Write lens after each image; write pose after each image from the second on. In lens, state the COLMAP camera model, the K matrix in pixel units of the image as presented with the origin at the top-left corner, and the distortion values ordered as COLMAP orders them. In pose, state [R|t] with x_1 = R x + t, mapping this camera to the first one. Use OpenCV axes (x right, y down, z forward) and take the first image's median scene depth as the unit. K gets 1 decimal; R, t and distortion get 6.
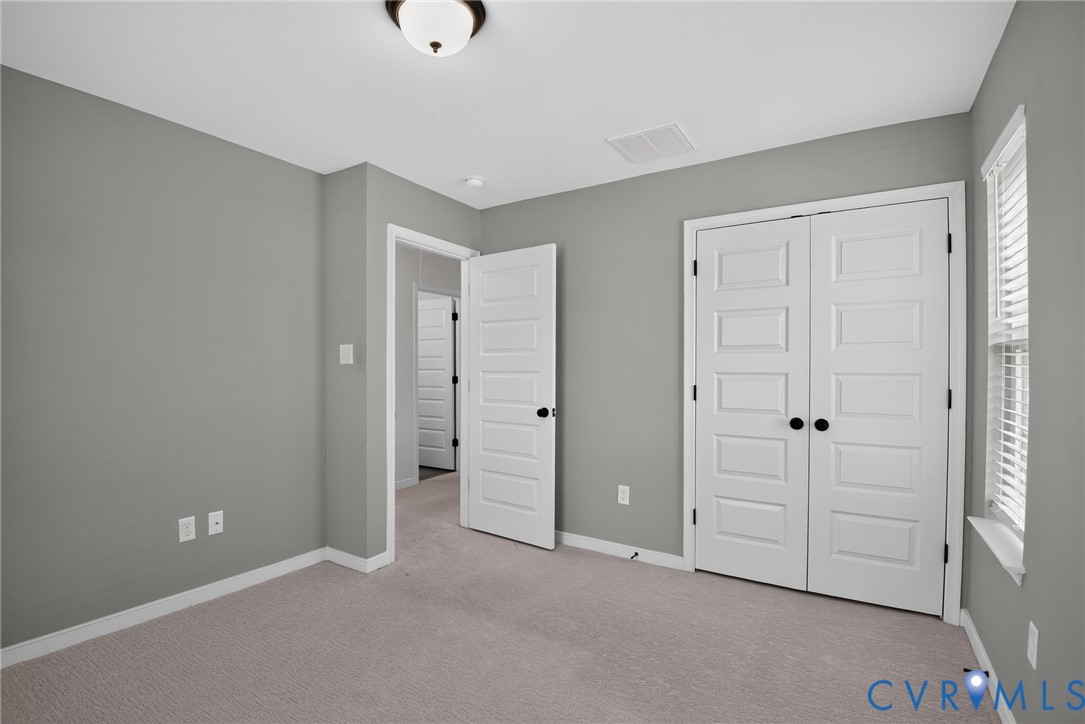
lens RADIAL K [[504.5, 0, 541.6], [0, 504.5, 368.4], [0, 0, 1]] dist [-0.012681, -0.000396]
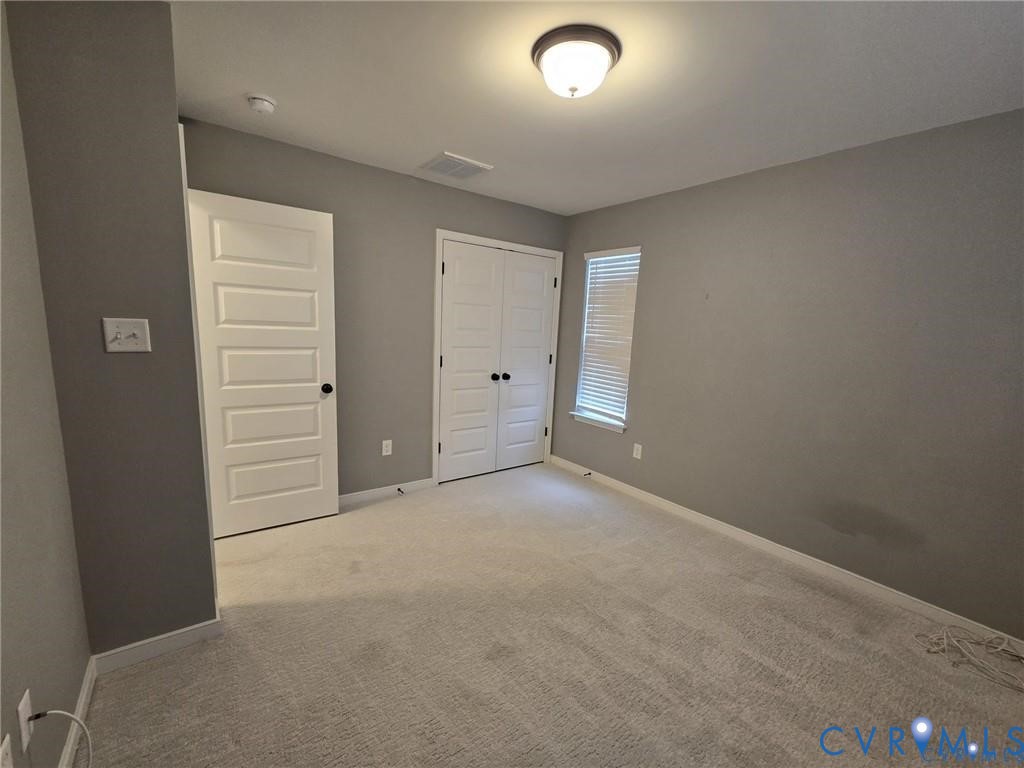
lens RADIAL K [[423.7, 0, 507.0], [0, 423.7, 395.8], [0, 0, 1]] dist [0.000330, 0.000021]
pose [[0.374394, -0.141897, 0.916348, -0.690399], [-0.047482, 0.983992, 0.171772, -0.065199], [-0.926053, -0.107820, 0.361663, 0.395465]]
